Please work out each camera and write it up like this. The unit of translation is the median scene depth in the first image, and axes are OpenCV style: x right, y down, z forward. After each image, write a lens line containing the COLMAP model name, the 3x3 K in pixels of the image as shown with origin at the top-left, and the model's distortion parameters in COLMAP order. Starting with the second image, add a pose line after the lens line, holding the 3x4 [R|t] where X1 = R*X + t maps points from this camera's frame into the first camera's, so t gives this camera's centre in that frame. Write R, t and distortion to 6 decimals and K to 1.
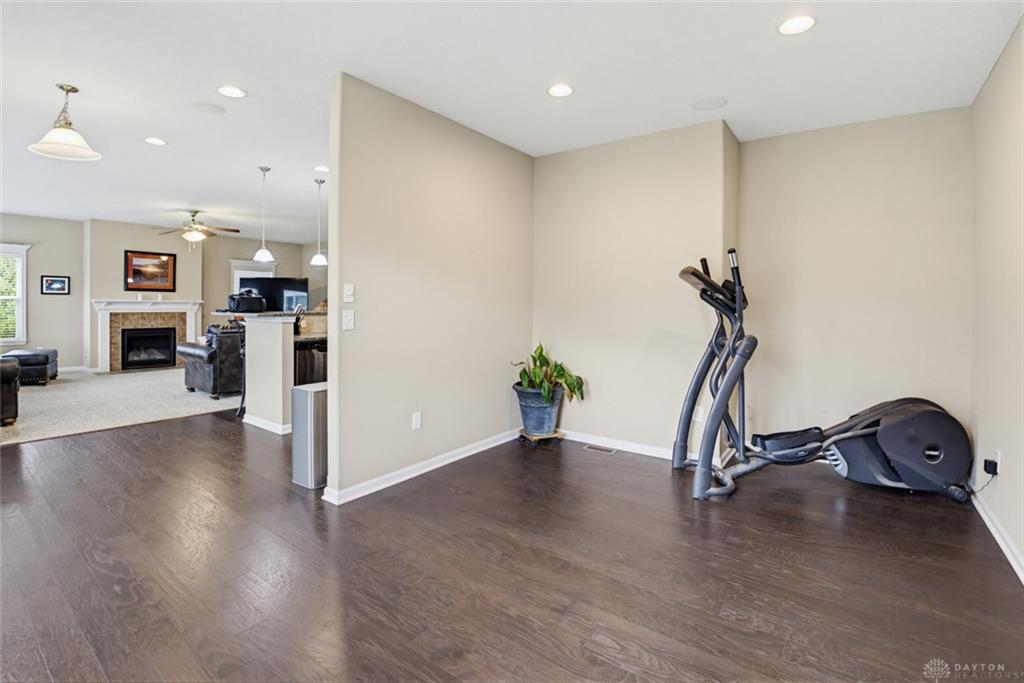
lens RADIAL K [[476.1, 0, 508.0], [0, 476.1, 308.0], [0, 0, 1]] dist [-0.042392, 0.001724]
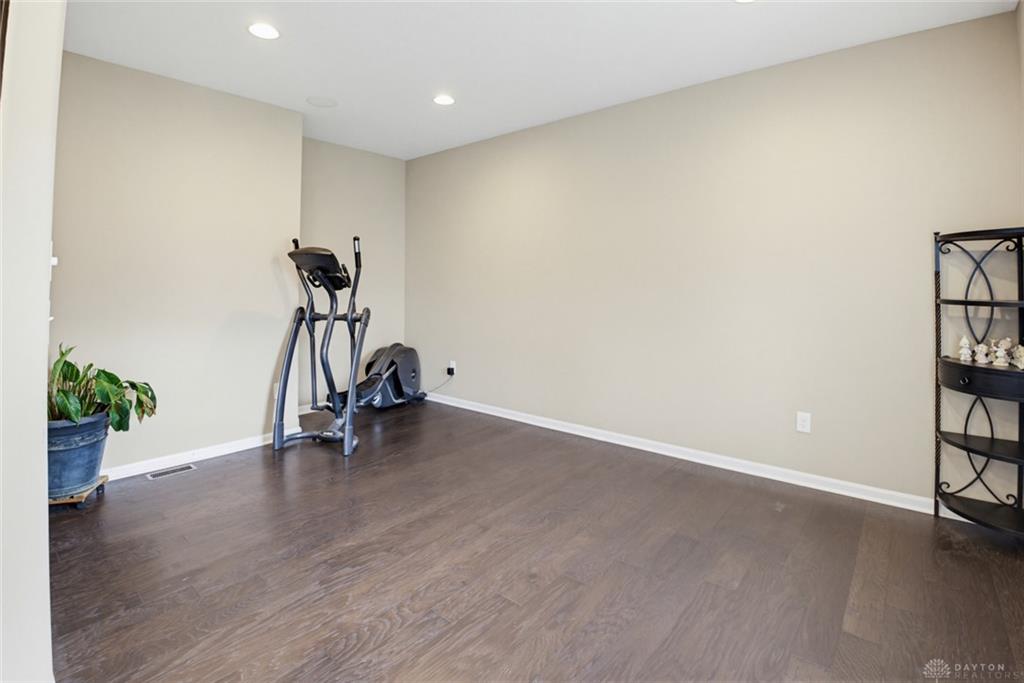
lens RADIAL K [[491.4, 0, 512.6], [0, 491.4, 293.4], [0, 0, 1]] dist [-0.043040, 0.001558]
pose [[0.041178, -0.024129, 0.998860, -0.745109], [0.004465, 0.999703, 0.023965, -0.010203], [-0.999142, 0.003473, 0.041274, 0.552758]]
